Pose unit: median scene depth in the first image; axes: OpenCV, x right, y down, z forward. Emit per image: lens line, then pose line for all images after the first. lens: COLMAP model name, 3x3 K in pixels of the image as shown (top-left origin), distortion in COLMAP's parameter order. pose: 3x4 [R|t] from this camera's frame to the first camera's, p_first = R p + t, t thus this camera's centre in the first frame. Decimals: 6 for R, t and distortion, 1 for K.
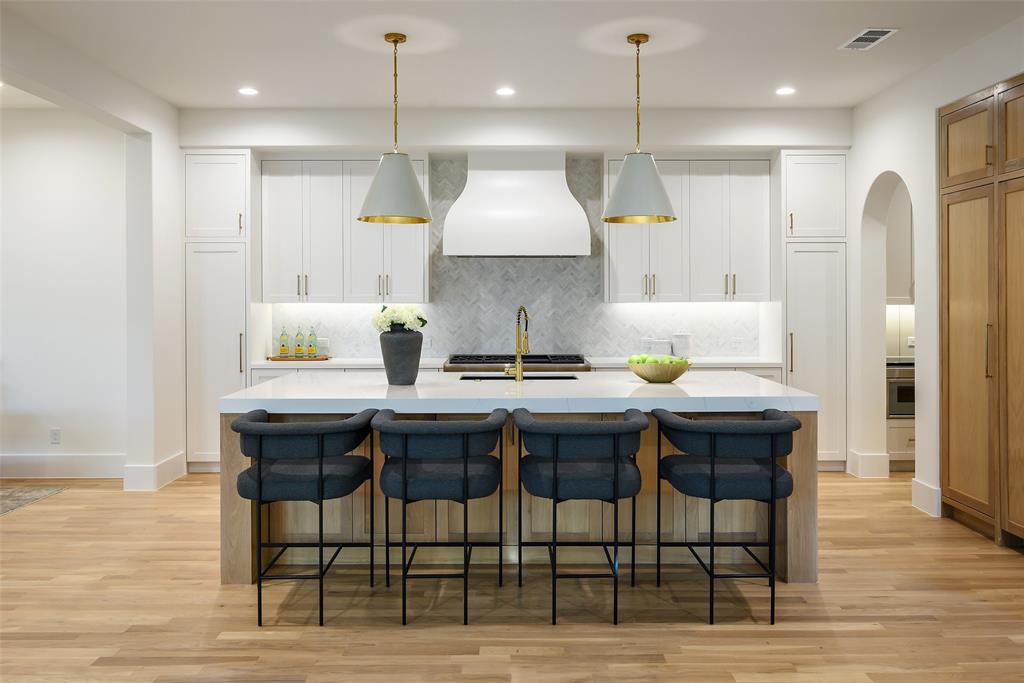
lens RADIAL K [[820.8, 0, 524.1], [0, 820.8, 306.1], [0, 0, 1]] dist [-0.008257, 0.002282]
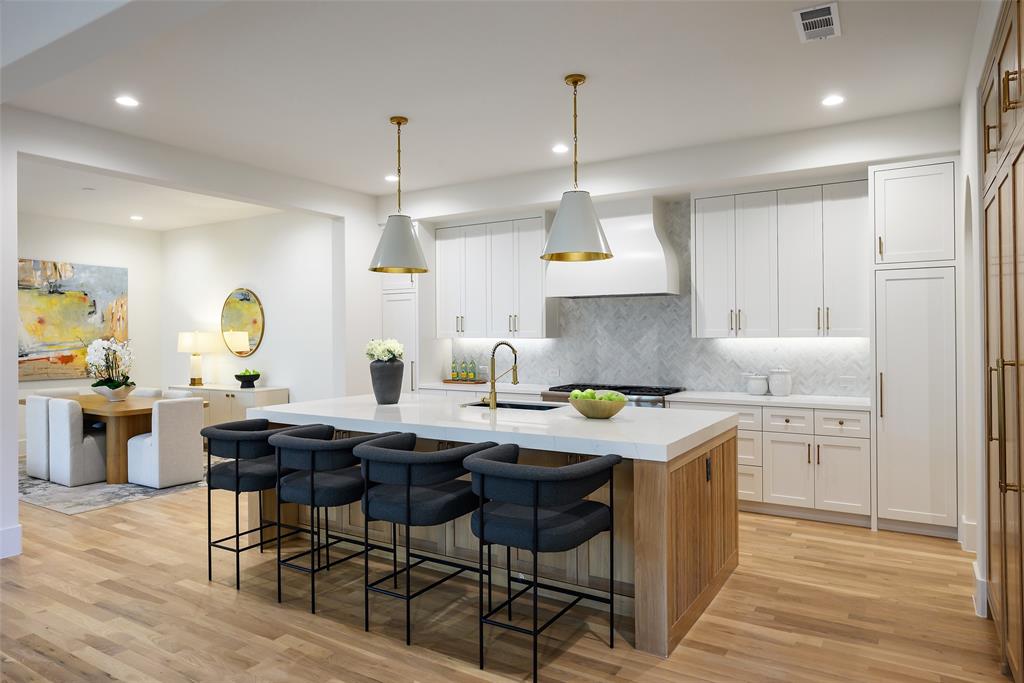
lens RADIAL K [[663.7, 0, 524.9], [0, 663.7, 332.7], [0, 0, 1]] dist [0.004924, -0.011445]
pose [[0.846946, -0.003895, -0.531664, 0.375855], [-0.001969, 0.999943, -0.010464, -0.001974], [0.531675, 0.009909, 0.846891, 0.191644]]
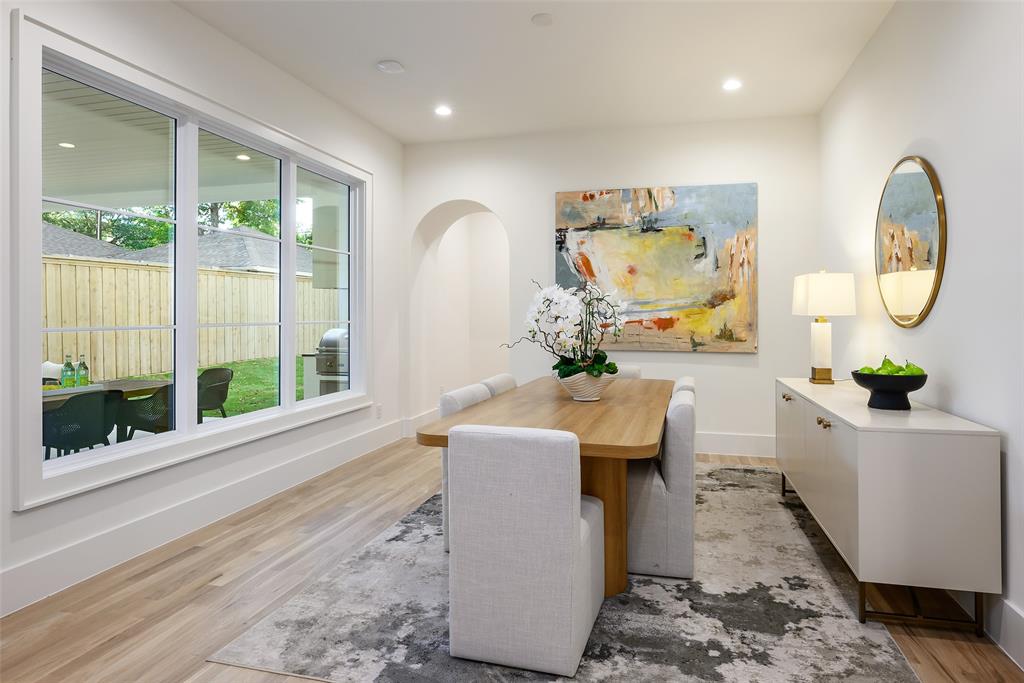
lens RADIAL K [[557.8, 0, 531.7], [0, 557.8, 311.0], [0, 0, 1]] dist [0.021385, -0.000329]
pose [[-0.247550, -0.003033, -0.968870, -0.262126], [-0.006755, 0.999976, -0.001405, 0.022465], [0.968852, 0.006197, -0.247565, 0.808297]]
